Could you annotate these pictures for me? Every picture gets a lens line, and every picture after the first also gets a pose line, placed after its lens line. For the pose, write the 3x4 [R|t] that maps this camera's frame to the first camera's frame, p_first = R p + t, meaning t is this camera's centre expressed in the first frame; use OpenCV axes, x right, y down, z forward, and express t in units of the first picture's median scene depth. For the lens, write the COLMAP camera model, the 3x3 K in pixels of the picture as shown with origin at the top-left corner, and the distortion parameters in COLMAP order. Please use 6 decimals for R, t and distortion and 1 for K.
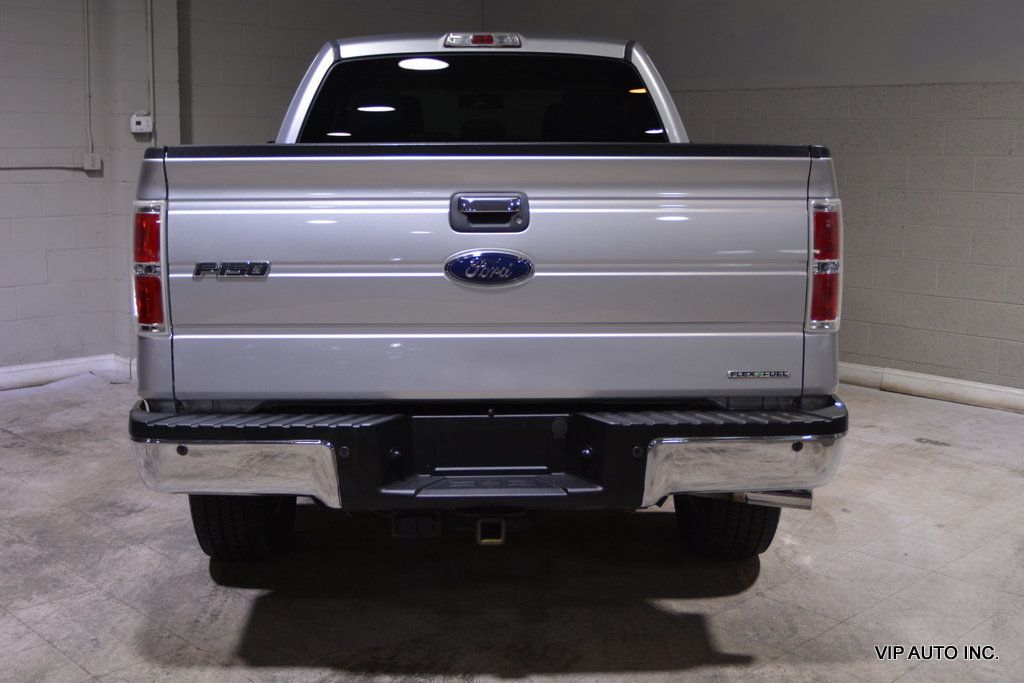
lens RADIAL K [[1202.7, 0, 485.3], [0, 1202.7, 344.0], [0, 0, 1]] dist [-0.017989, -0.015673]
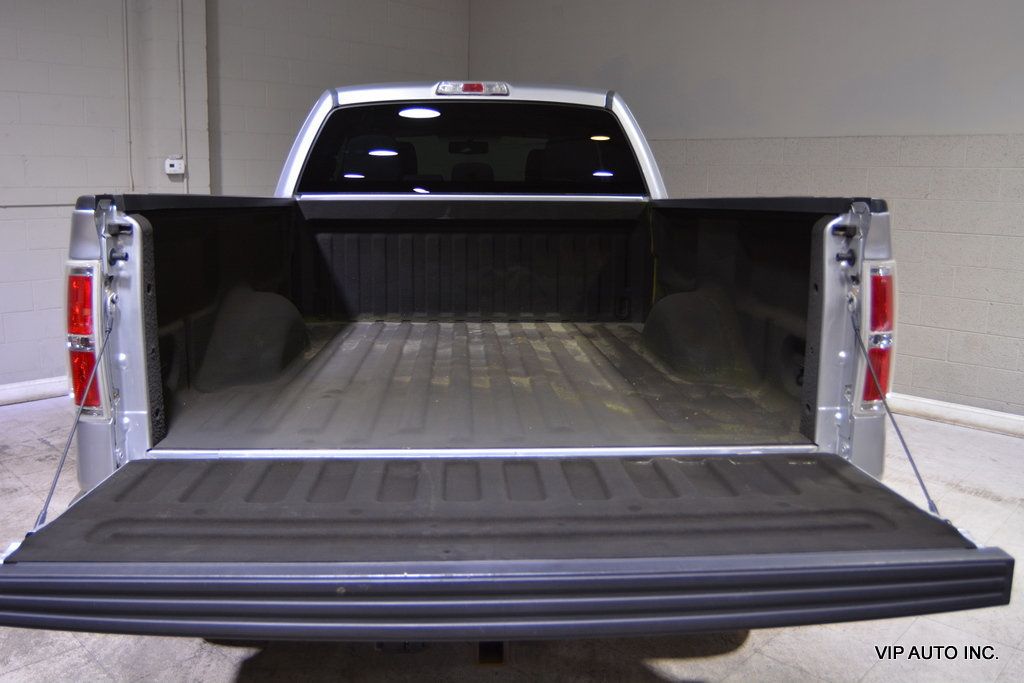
lens RADIAL K [[963.6, 0, 492.6], [0, 963.6, 361.5], [0, 0, 1]] dist [-0.108823, 0.132428]
pose [[0.999703, 0.001080, 0.024336, -0.004950], [-0.001556, 0.999807, 0.019565, -0.027975], [-0.024310, -0.019597, 0.999512, 0.149412]]
